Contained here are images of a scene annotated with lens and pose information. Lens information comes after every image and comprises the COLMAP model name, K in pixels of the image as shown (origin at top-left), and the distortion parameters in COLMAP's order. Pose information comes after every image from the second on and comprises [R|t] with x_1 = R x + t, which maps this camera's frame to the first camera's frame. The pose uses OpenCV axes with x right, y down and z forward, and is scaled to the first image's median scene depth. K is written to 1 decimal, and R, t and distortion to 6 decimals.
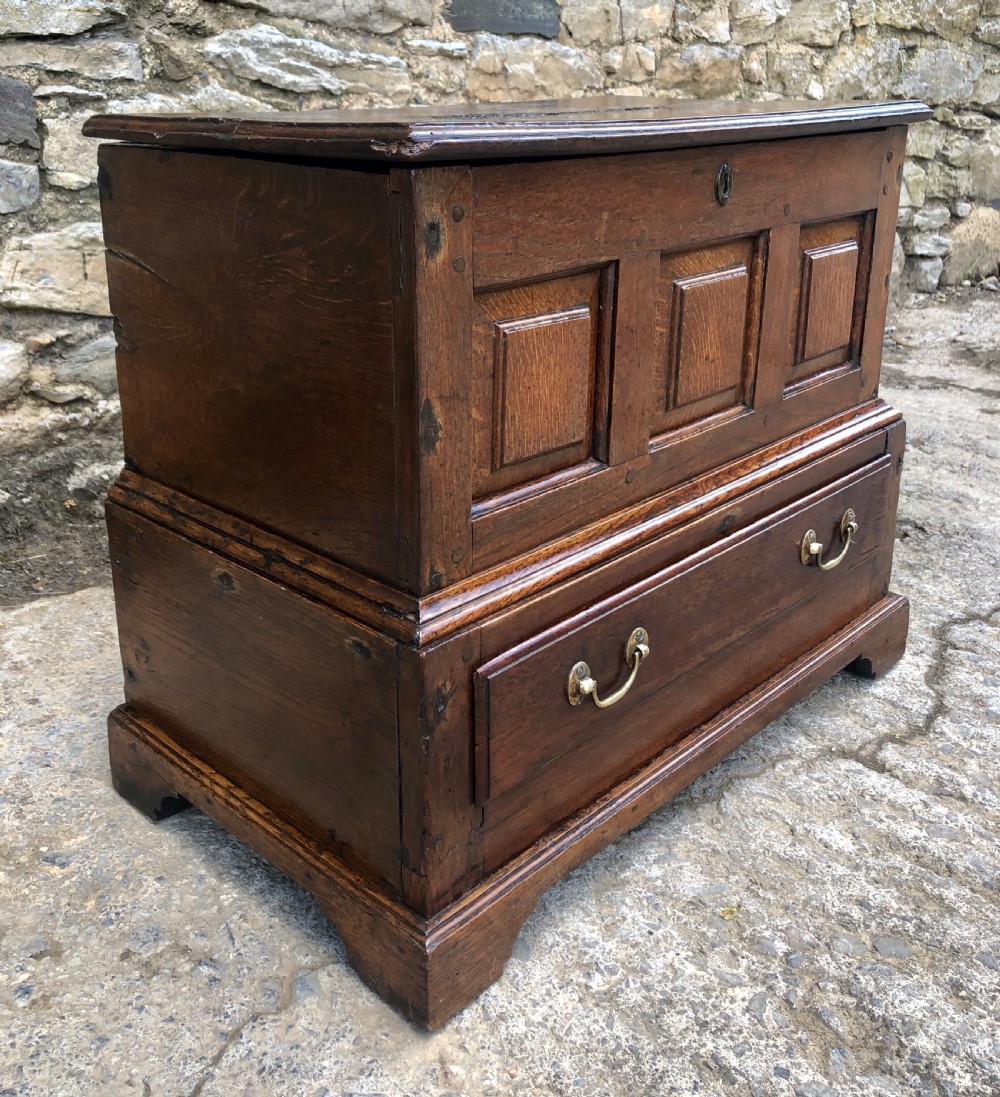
lens RADIAL K [[1147.1, 0, 478.6], [0, 1147.1, 472.5], [0, 0, 1]] dist [0.017132, 0.000000]
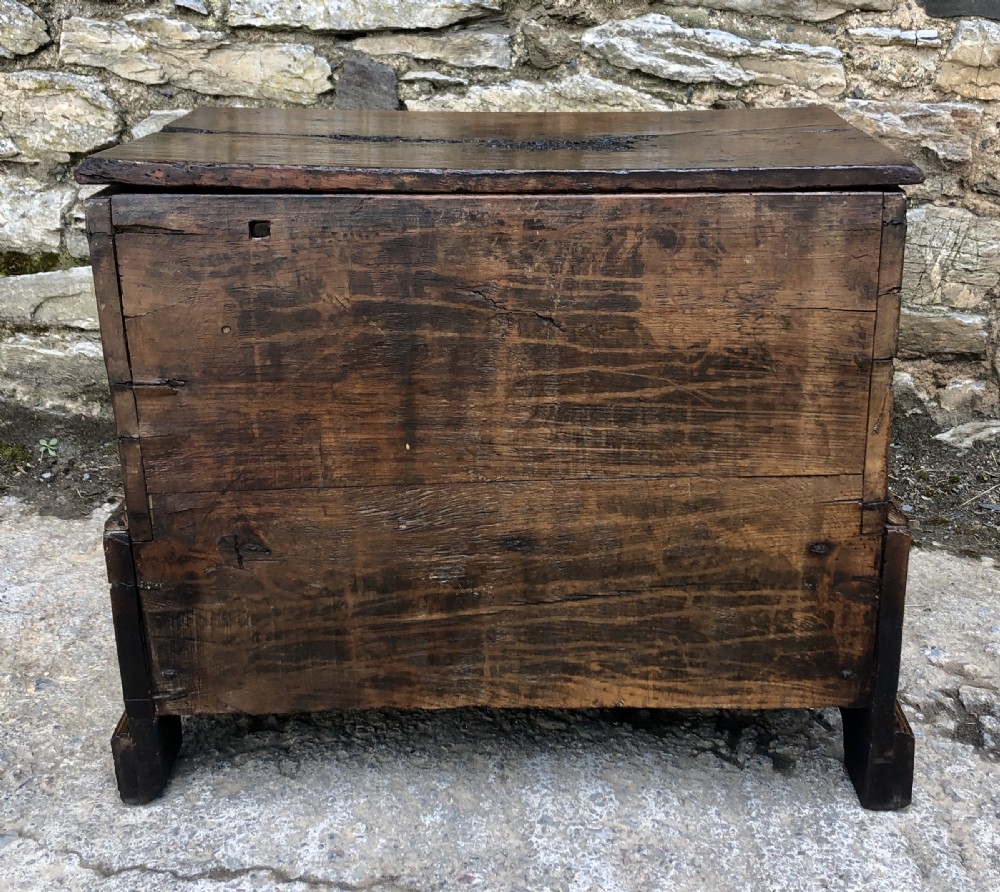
lens RADIAL K [[1278.1, 0, 559.2], [0, 1278.1, 385.8], [0, 0, 1]] dist [0.015695, 0.000000]
pose [[0.705927, 0.222507, -0.672426, 0.608184], [-0.243061, 0.967825, 0.065084, -0.143780], [0.665273, 0.117497, 0.737297, 0.188994]]
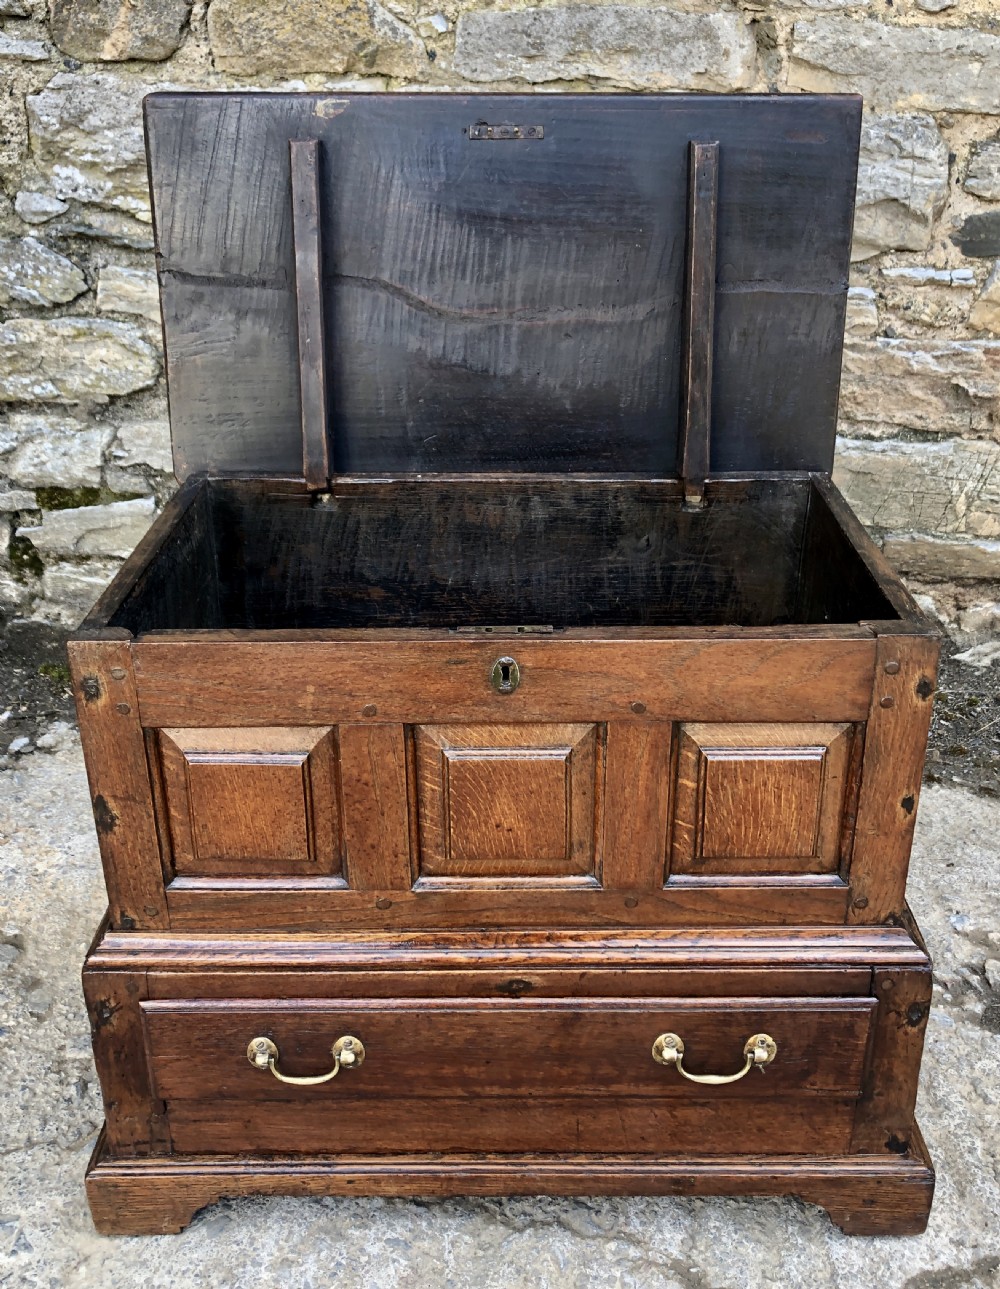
lens RADIAL K [[1269.7, 0, 504.9], [0, 1269.7, 539.8], [0, 0, 1]] dist [0.014614, 0.000000]
pose [[0.689069, 0.283941, -0.666754, 0.537884], [-0.238117, 0.957674, 0.161744, -0.320595], [0.684459, 0.047313, 0.727515, 0.125245]]
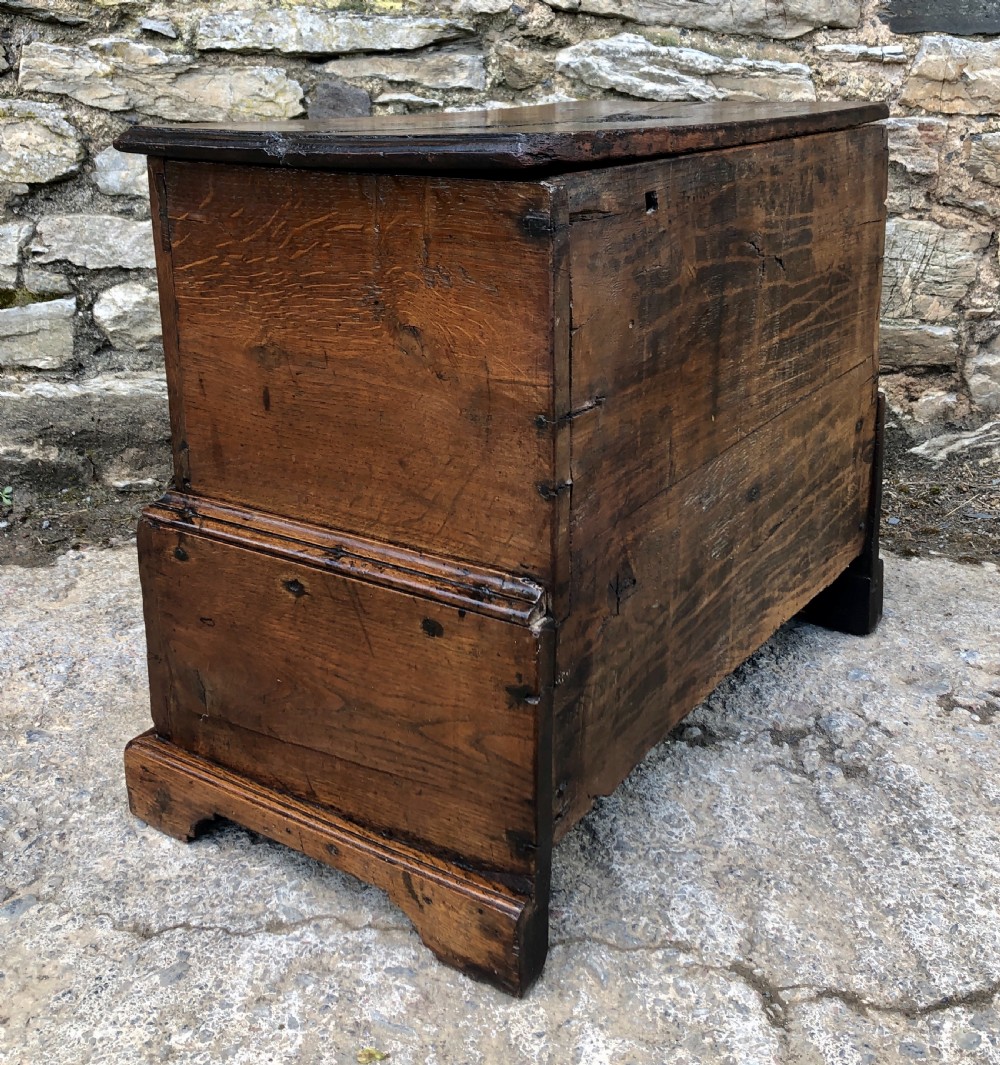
lens RADIAL K [[1219.3, 0, 513.9], [0, 1219.3, 381.2], [0, 0, 1]] dist [0.019963, 0.000000]
pose [[0.761584, 0.152045, -0.629977, 0.480606], [-0.210124, 0.977507, -0.018100, -0.062820], [0.613055, 0.146158, 0.776403, 0.182560]]
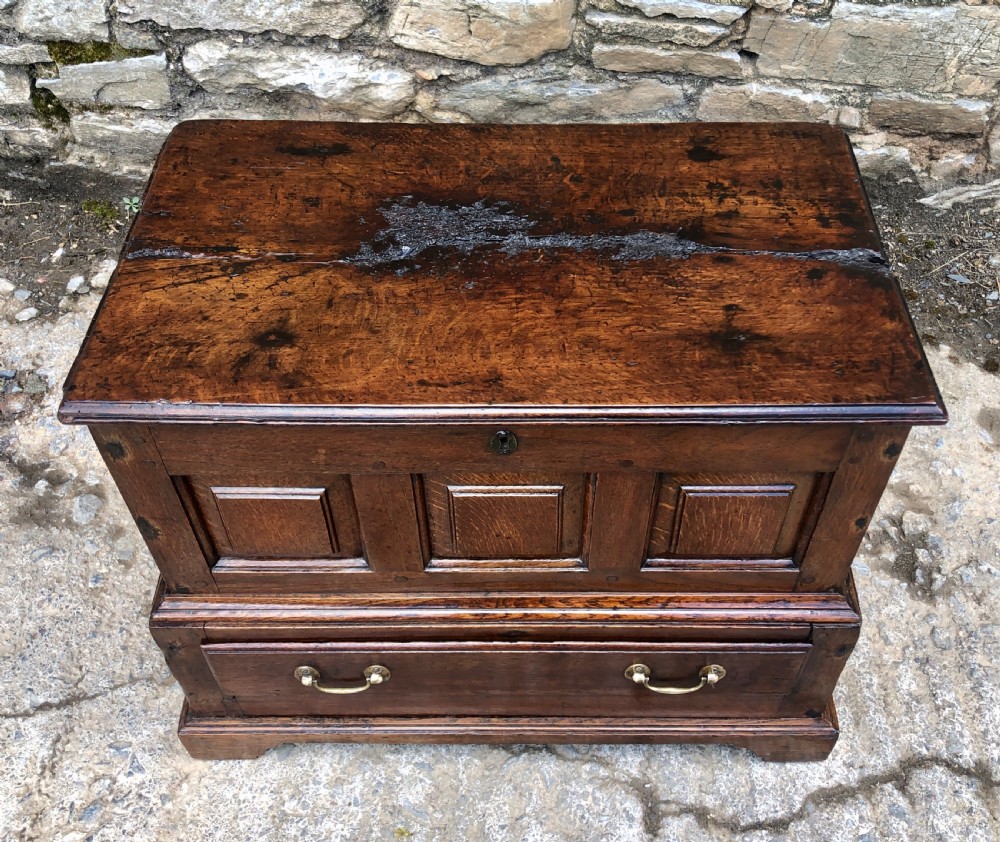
lens RADIAL K [[1061.7, 0, 527.0], [0, 1061.7, 397.4], [0, 0, 1]] dist [0.013660, 0.000000]
pose [[0.692855, 0.550527, -0.465695, 0.390695], [-0.247929, 0.788337, 0.563078, -0.496754], [0.677114, -0.274672, 0.682695, 0.220385]]
